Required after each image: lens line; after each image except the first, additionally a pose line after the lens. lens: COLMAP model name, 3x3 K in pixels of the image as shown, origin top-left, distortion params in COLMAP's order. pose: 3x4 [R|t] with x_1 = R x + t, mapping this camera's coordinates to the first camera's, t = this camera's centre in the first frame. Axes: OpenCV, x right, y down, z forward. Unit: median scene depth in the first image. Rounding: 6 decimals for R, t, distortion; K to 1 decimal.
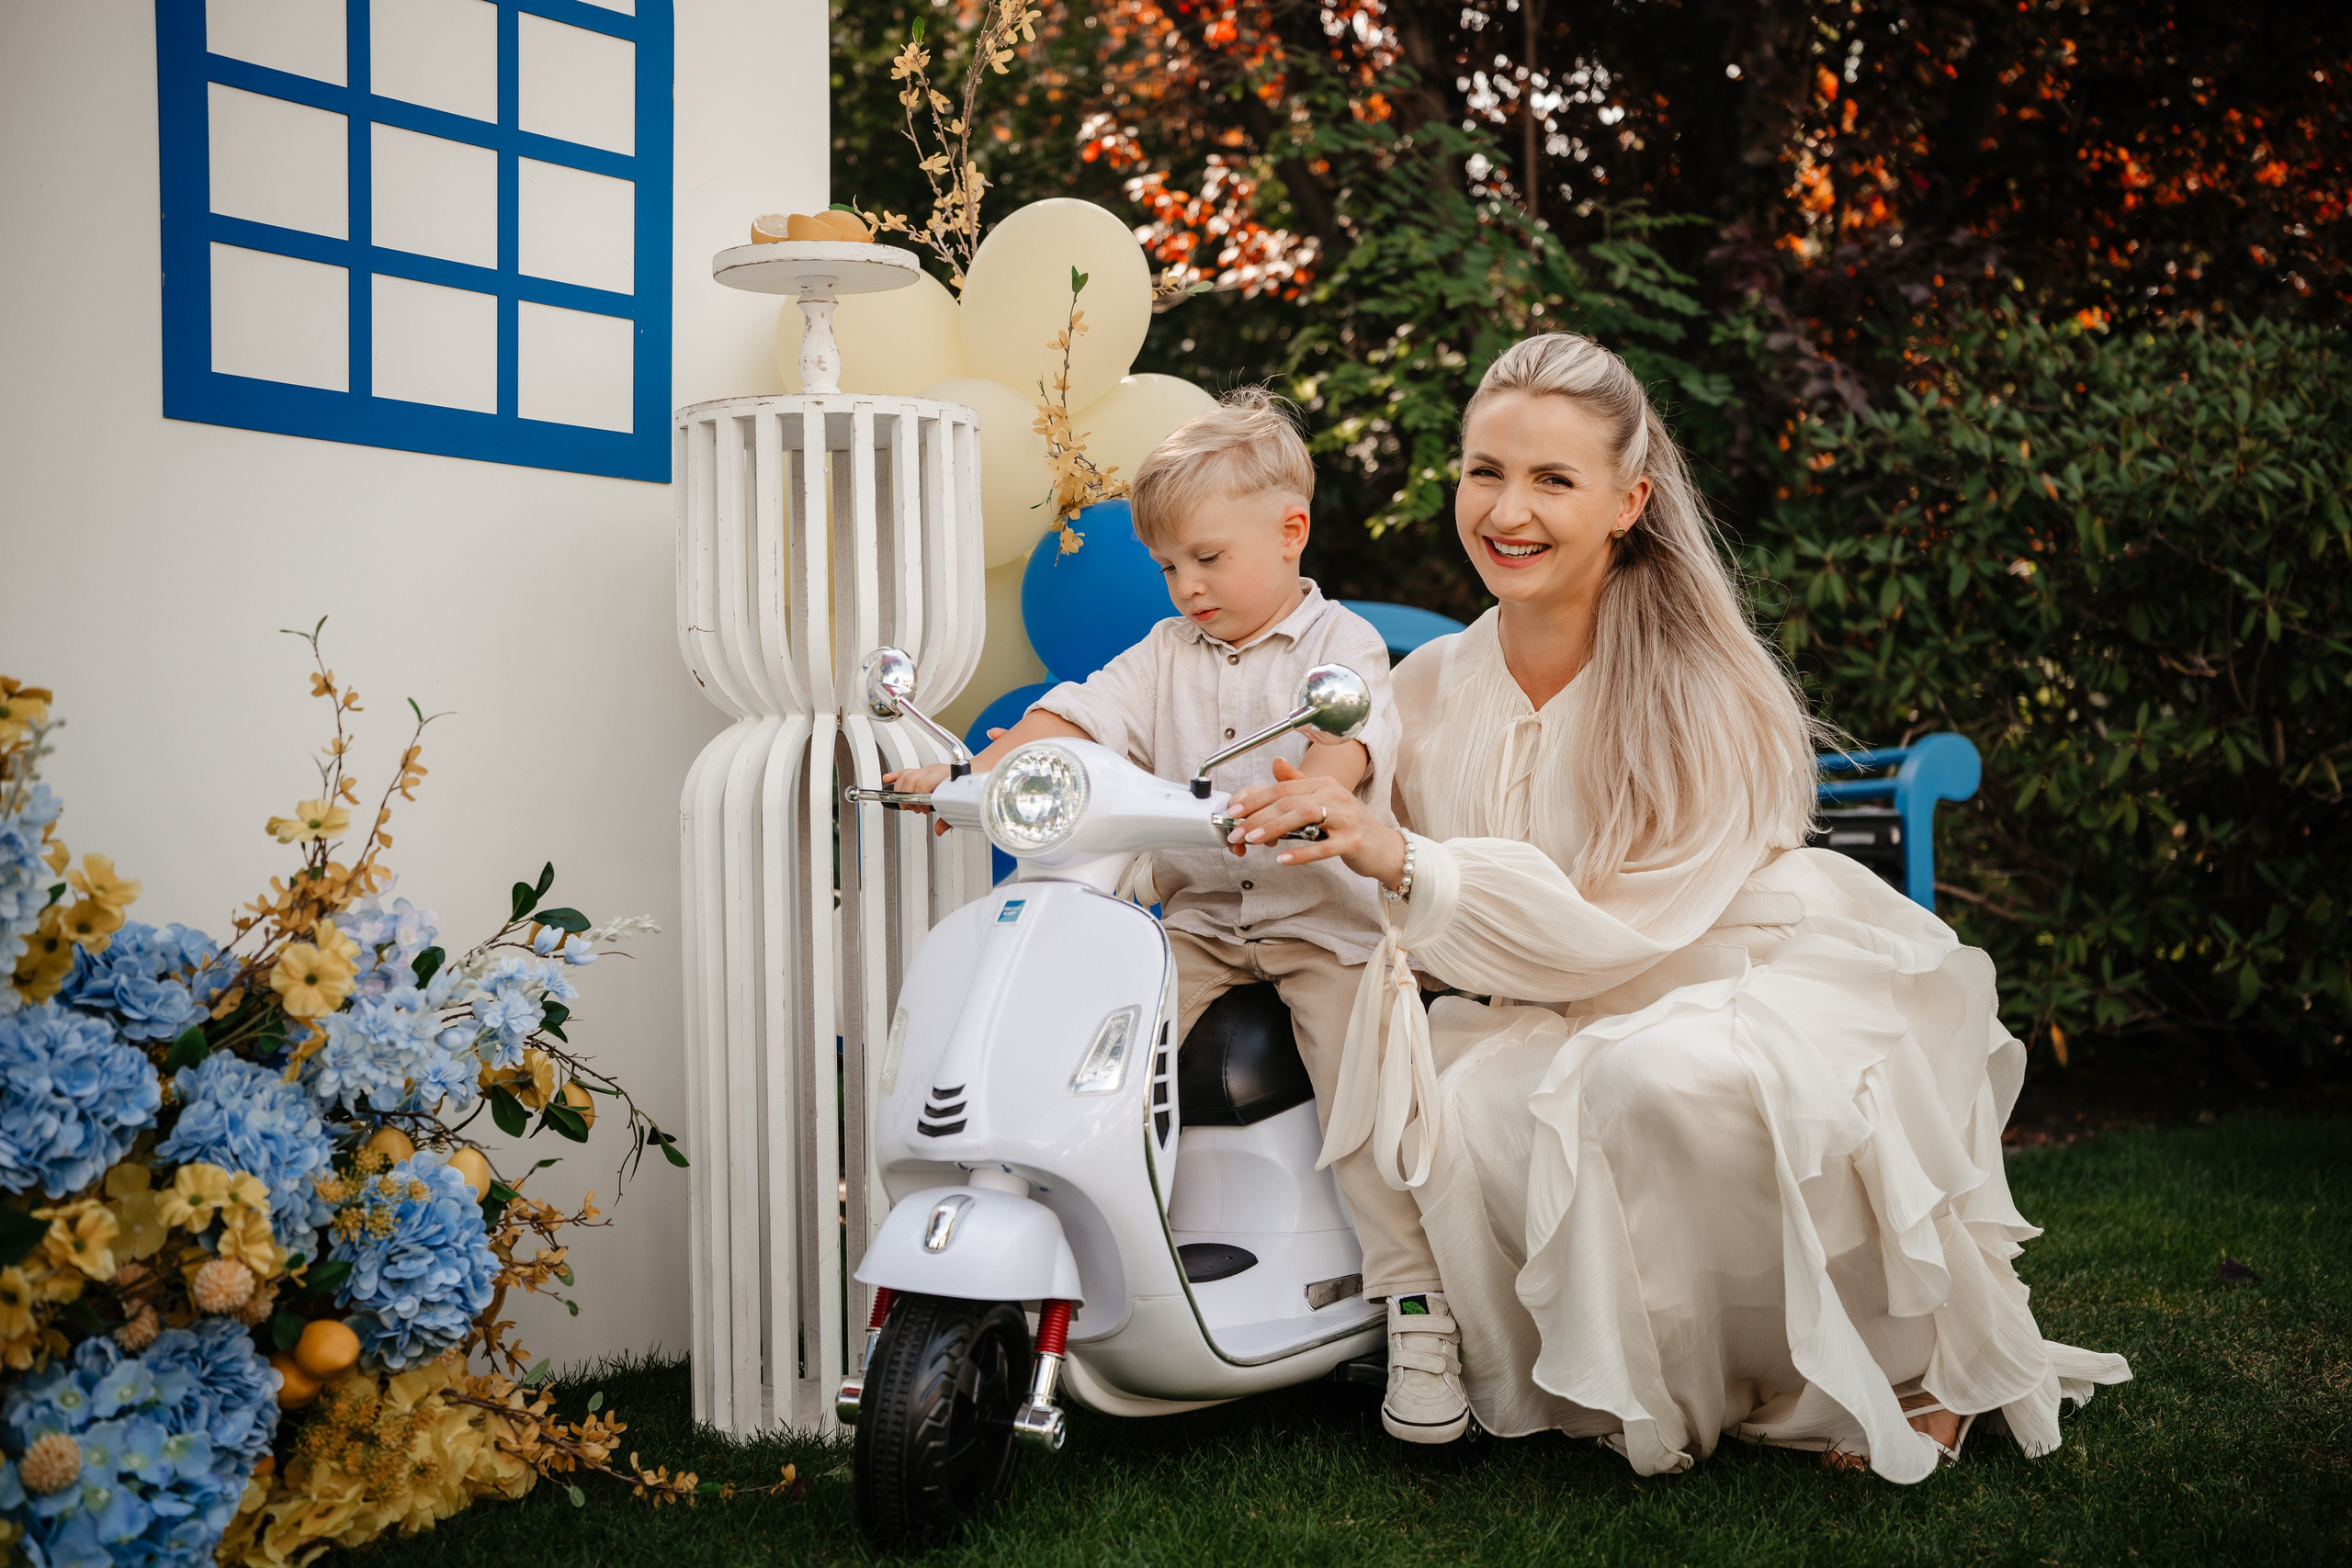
lens RADIAL K [[2823.8, 0, 1184.6], [0, 2823.8, 867.2], [0, 0, 1]] dist [0.113537, 0.001008]
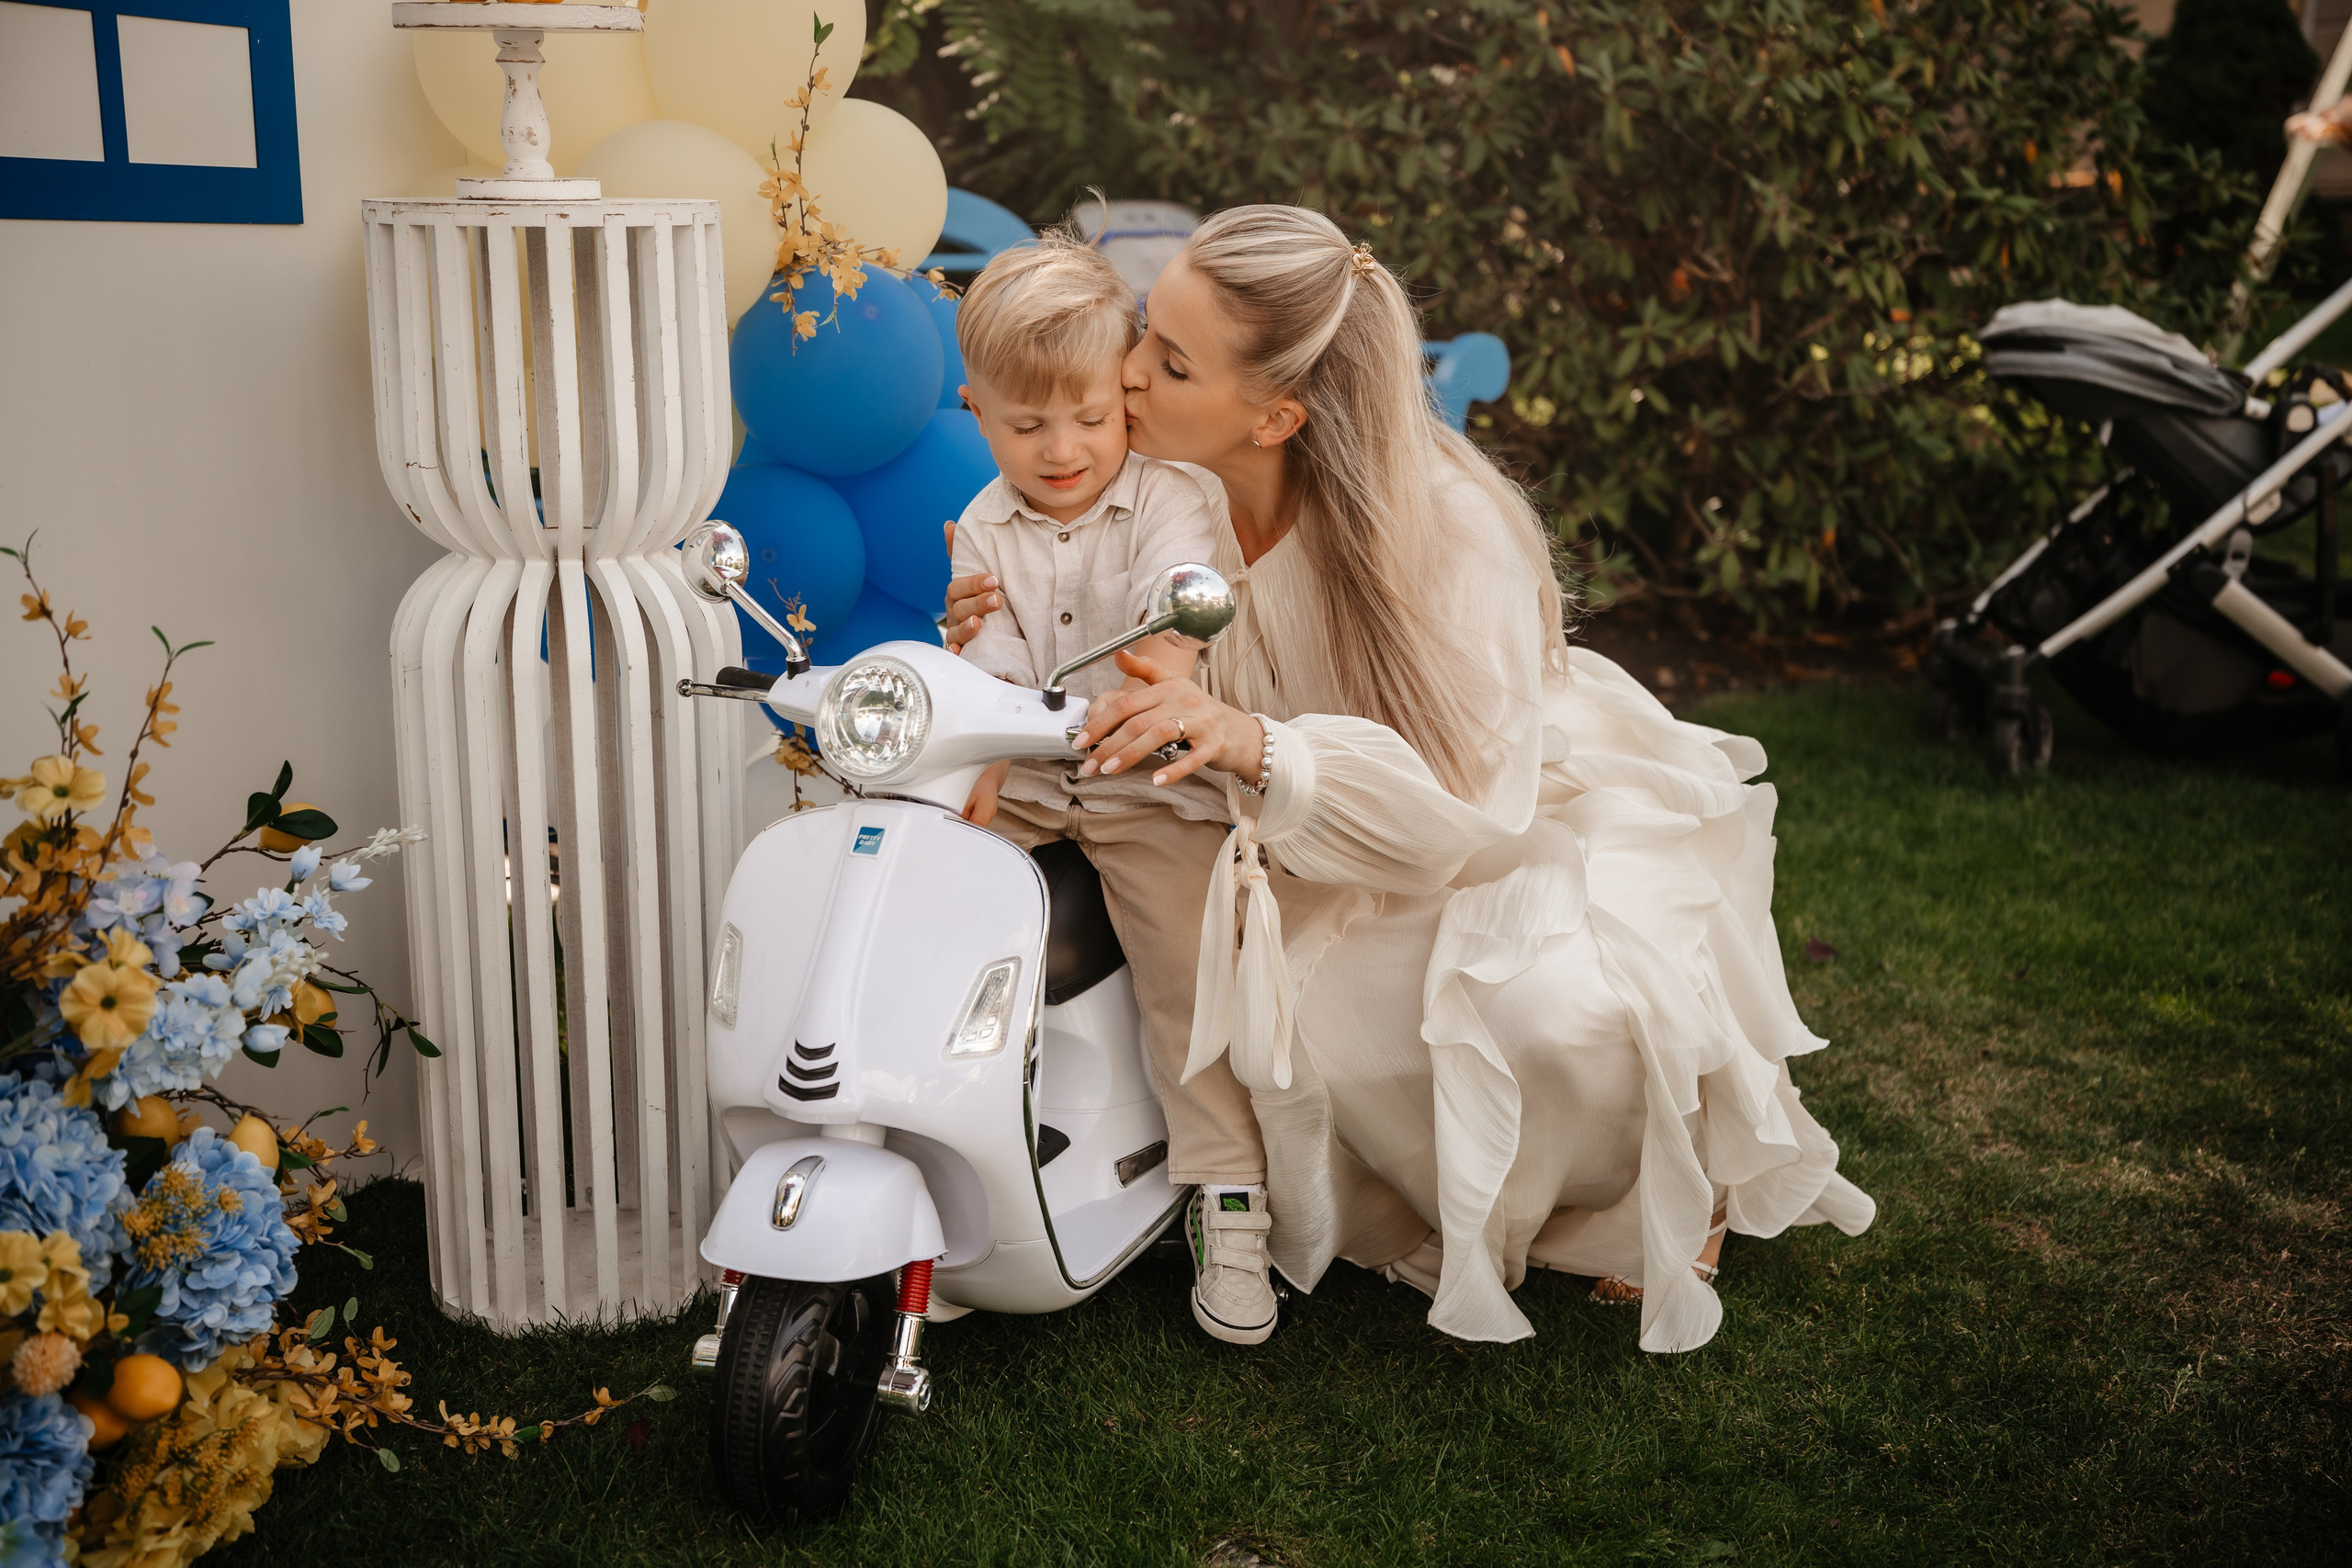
lens RADIAL K [[2797.0, 0, 1168.8], [0, 2797.0, 835.7], [0, 0, 1]] dist [0.099727, 0.096375]
pose [[0.968872, -0.039713, 0.244357, -0.181448], [-0.015160, 0.975680, 0.218674, -0.182637], [-0.247098, -0.215572, 0.944707, 0.102868]]
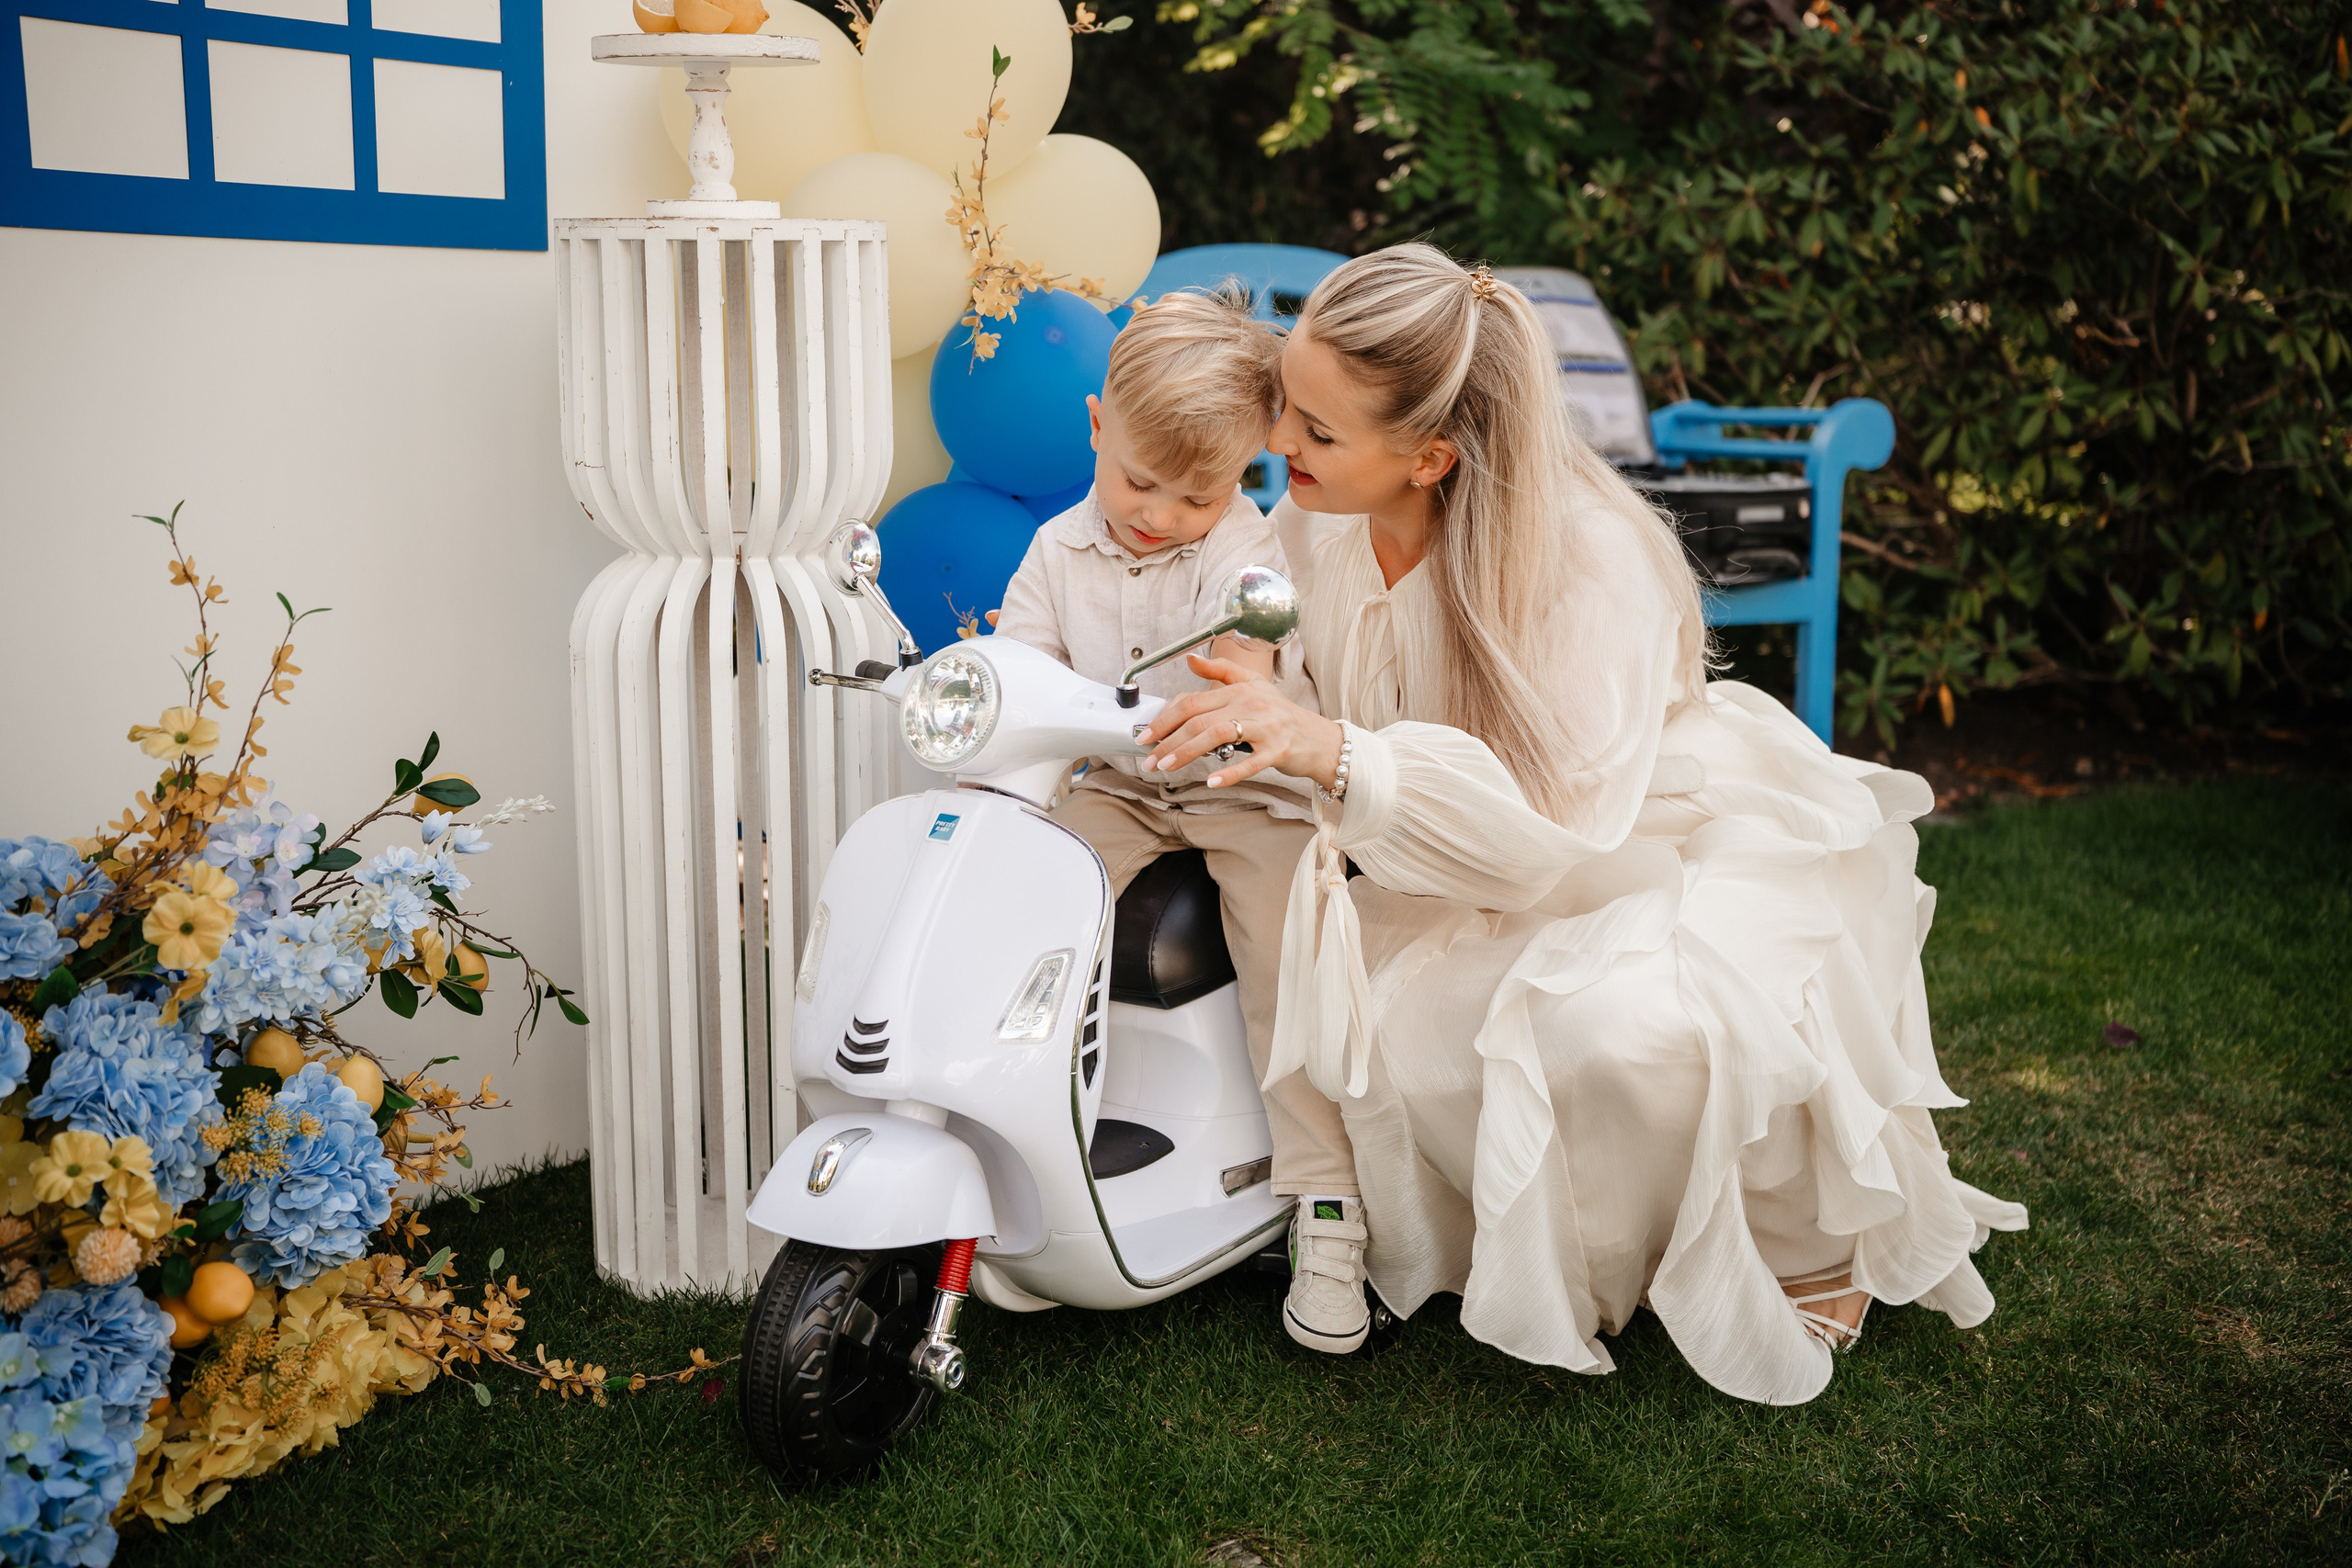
lens RADIAL K [[2797.0, 0, 1168.8], [0, 2797.0, 835.7], [0, 0, 1]] dist [0.099727, 0.096375]
pose [[0.998965, 0.012131, 0.043831, -0.020808], [-0.020081, 0.982386, 0.185783, -0.153360], [-0.040806, -0.186471, 0.981613, 0.065486]]
